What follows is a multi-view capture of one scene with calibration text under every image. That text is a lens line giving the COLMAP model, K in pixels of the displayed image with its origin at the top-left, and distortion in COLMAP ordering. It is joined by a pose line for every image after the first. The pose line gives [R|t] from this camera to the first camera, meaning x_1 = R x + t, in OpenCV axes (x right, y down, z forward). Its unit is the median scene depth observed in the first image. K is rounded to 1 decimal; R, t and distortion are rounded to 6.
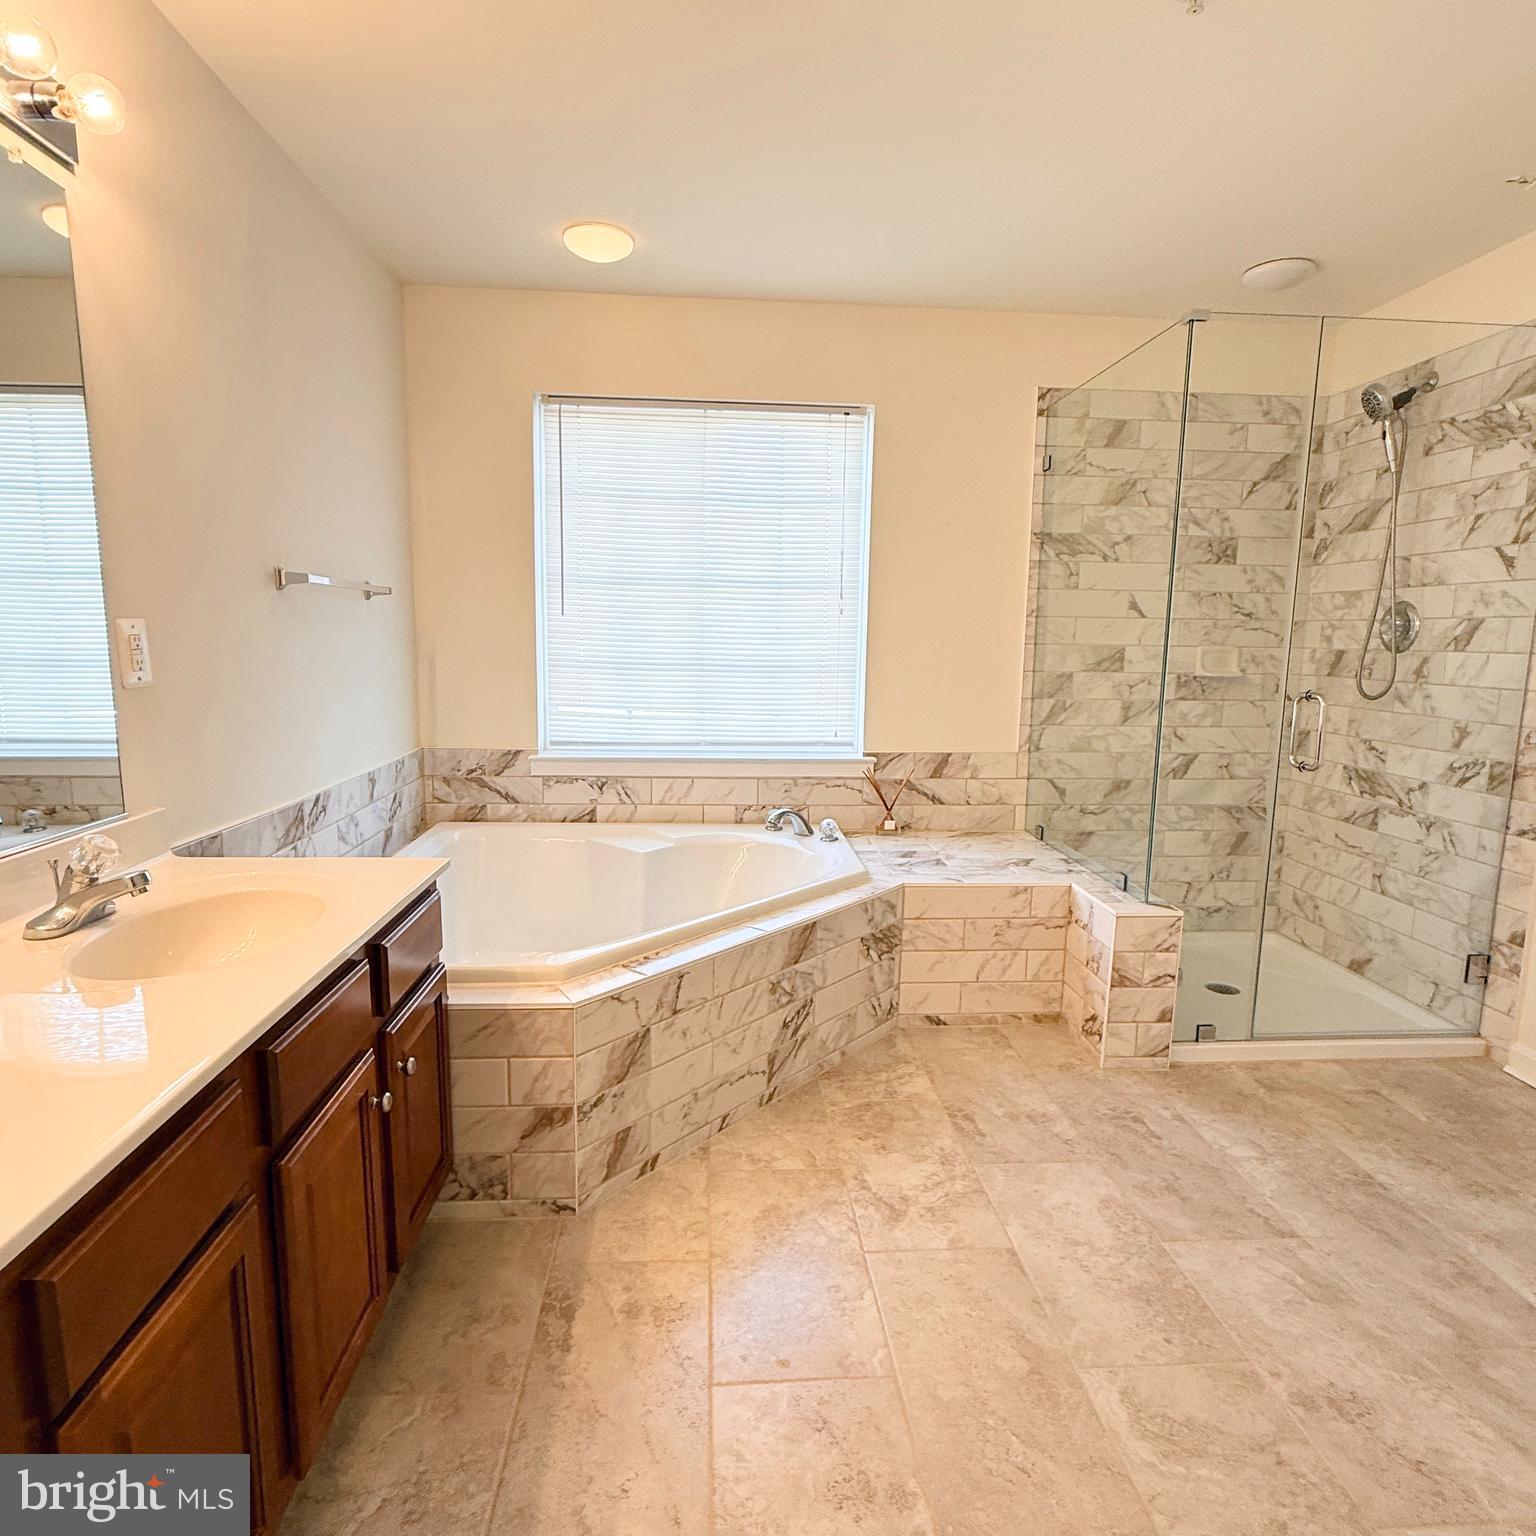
lens RADIAL K [[907.2, 0, 768.0], [0, 907.2, 768.0], [0, 0, 1]] dist [0.002352, 0.001290]
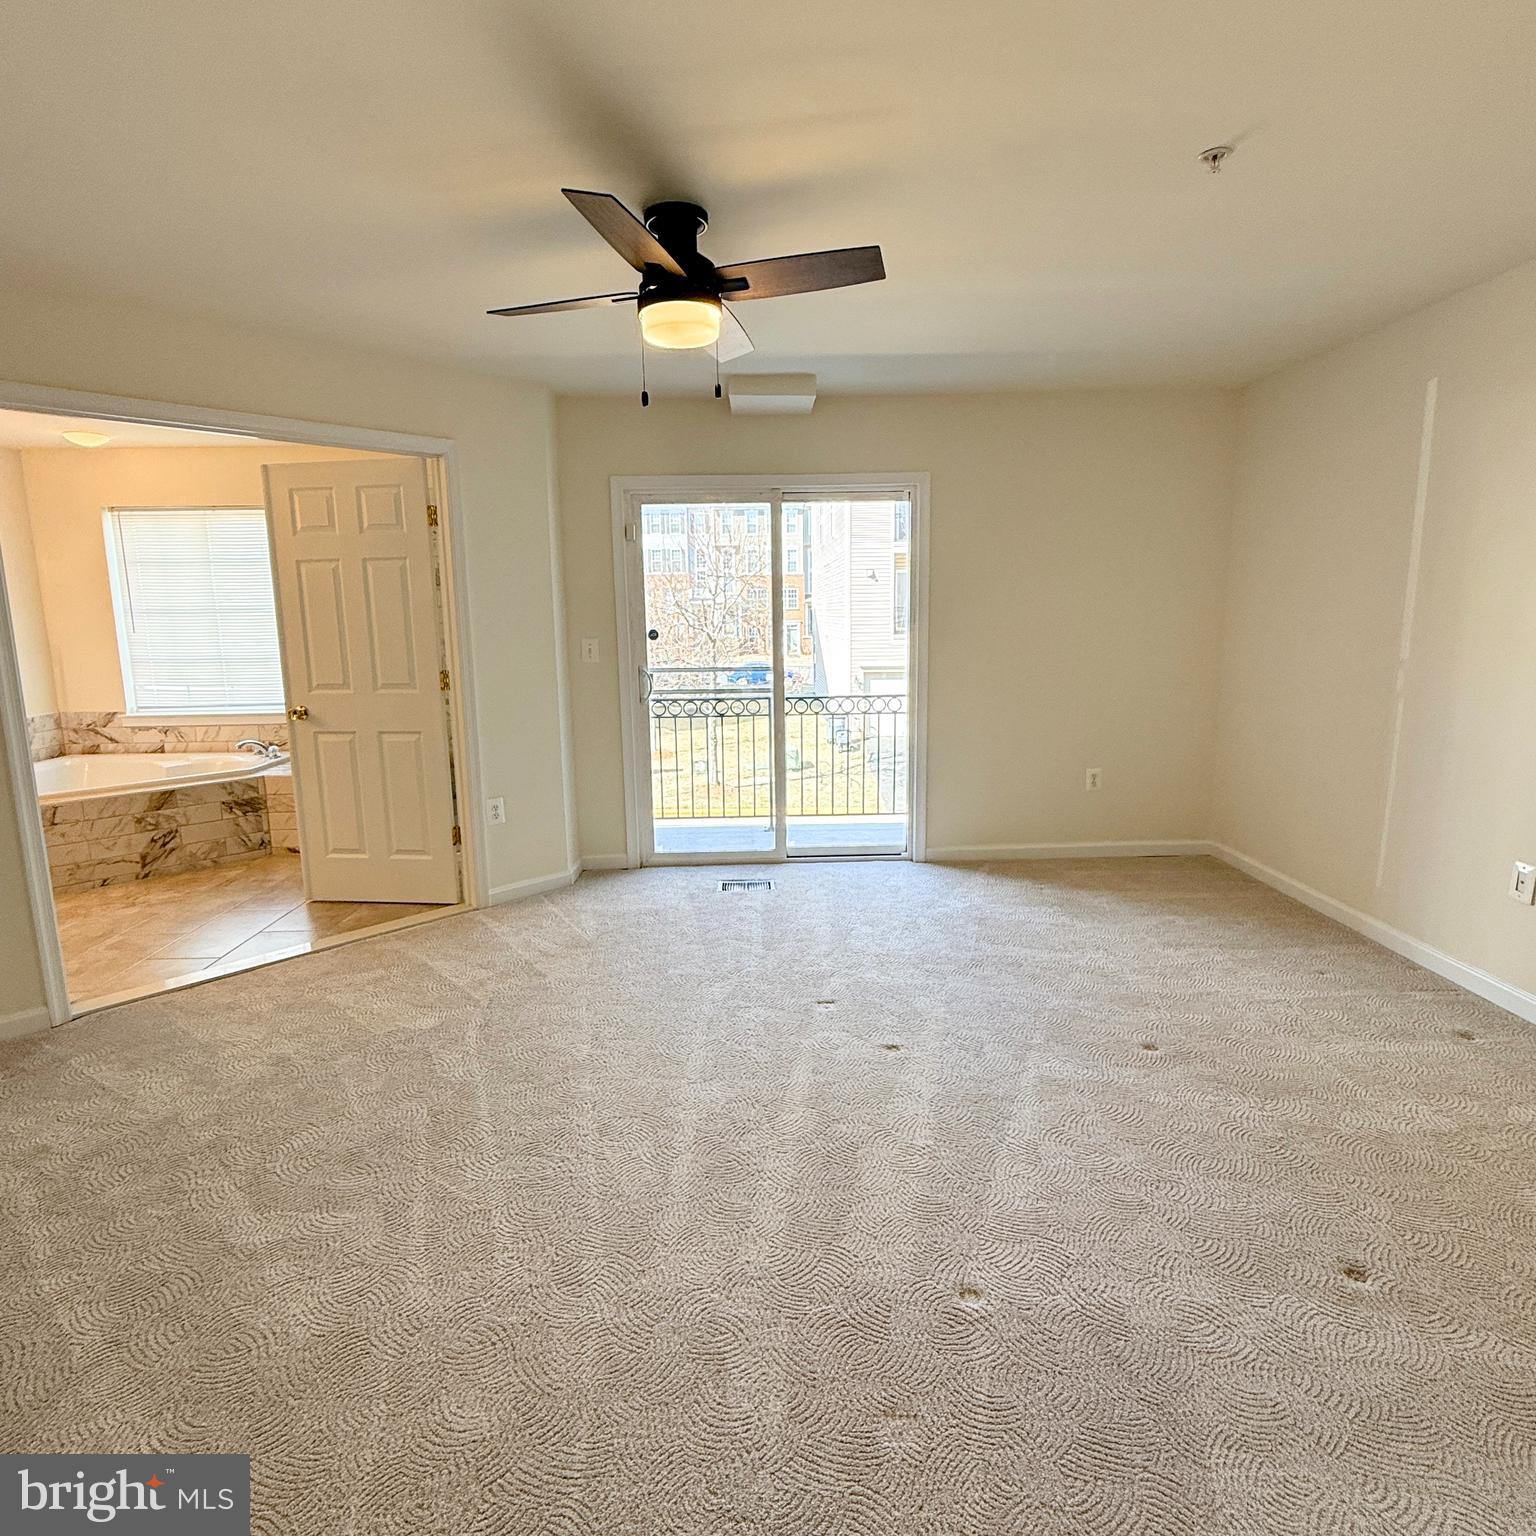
lens RADIAL K [[907.2, 0, 768.0], [0, 907.2, 768.0], [0, 0, 1]] dist [0.002352, 0.001290]
pose [[0.998446, -0.024714, -0.049948, 1.256908], [0.026070, 0.999304, 0.026695, 0.087415], [0.049253, -0.027956, 0.998395, -0.798636]]
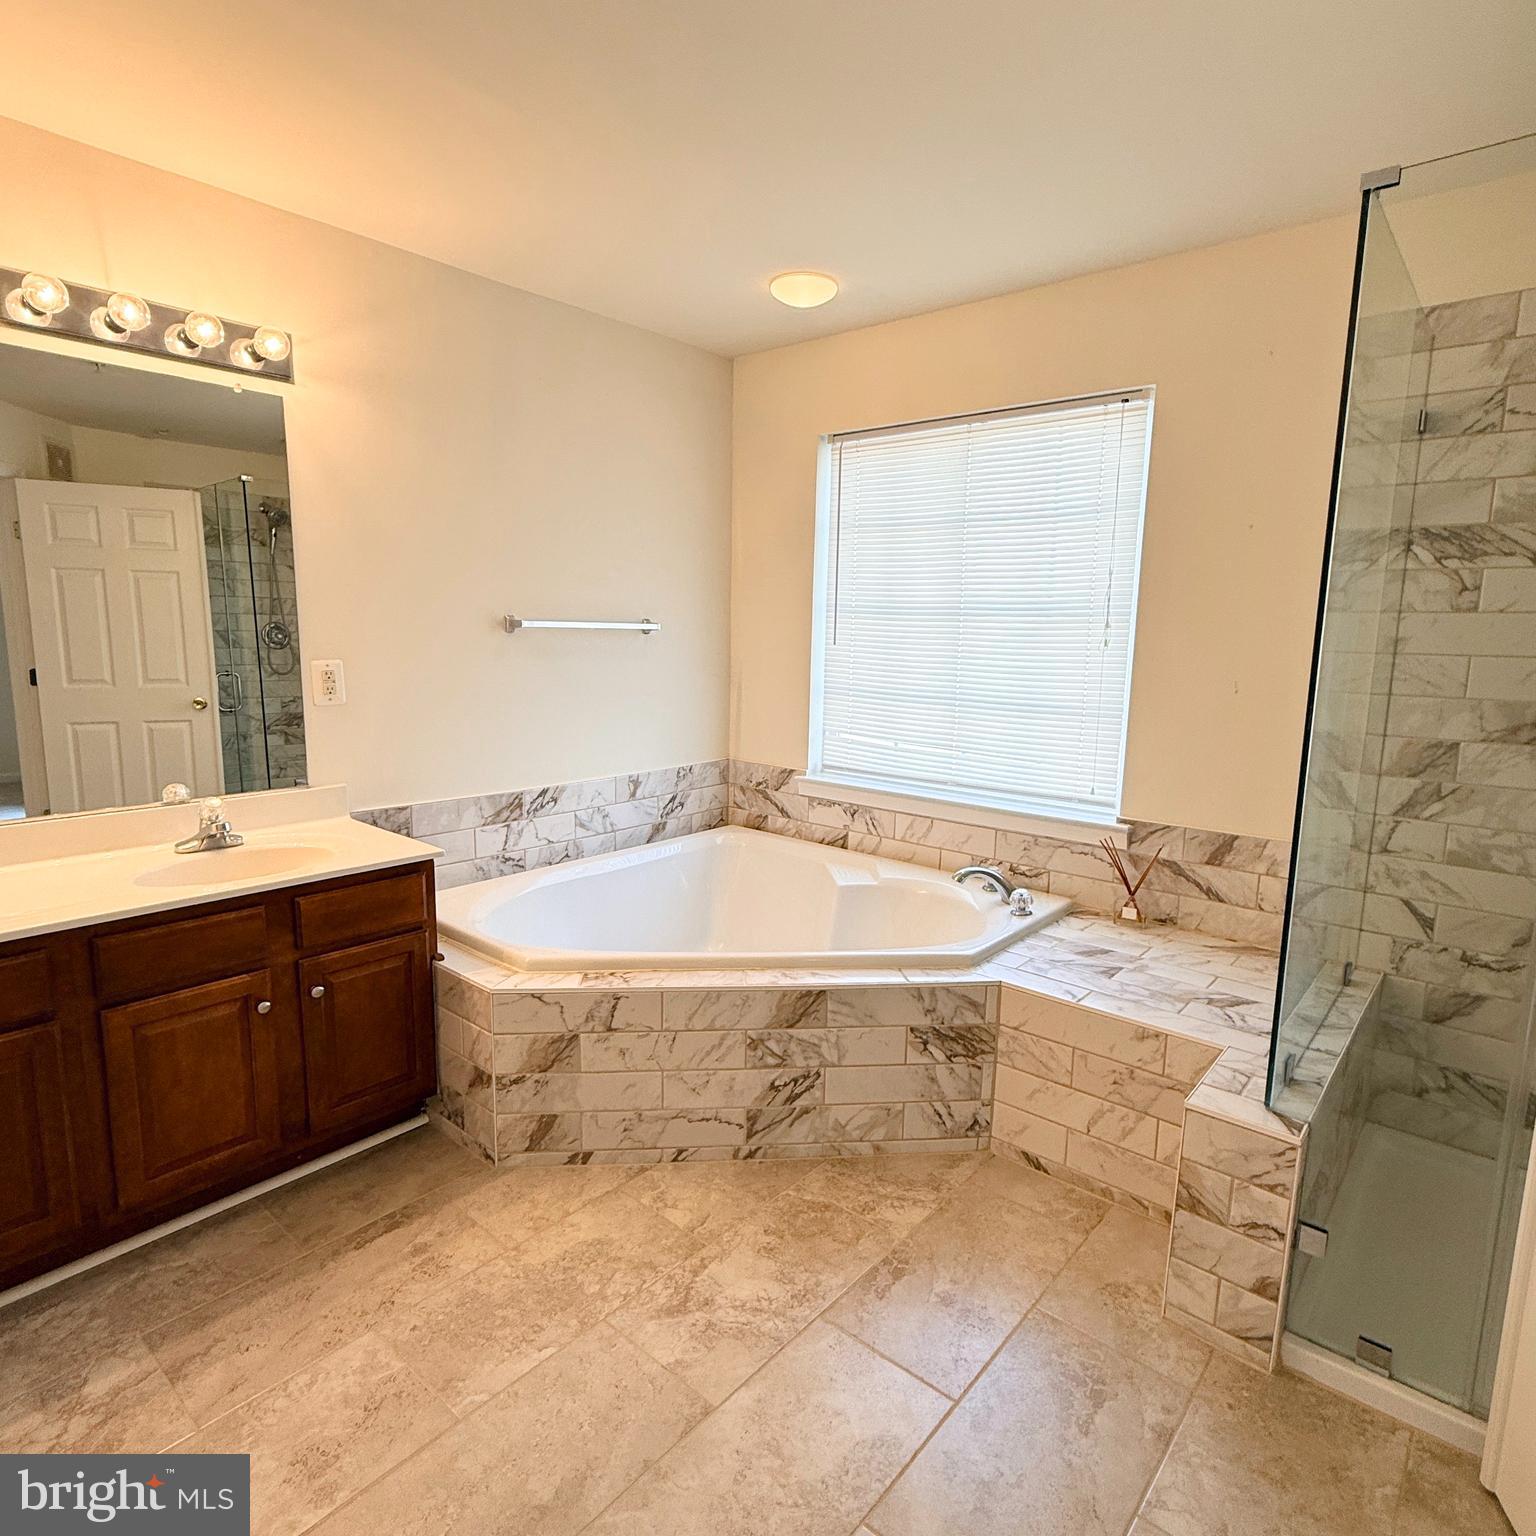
lens RADIAL K [[907.2, 0, 768.0], [0, 907.2, 768.0], [0, 0, 1]] dist [0.002352, 0.001290]
pose [[0.711236, 0.106008, -0.694914, 0.541629], [-0.107947, 0.993309, 0.041045, -0.074839], [0.694615, 0.045821, 0.717921, 0.249639]]
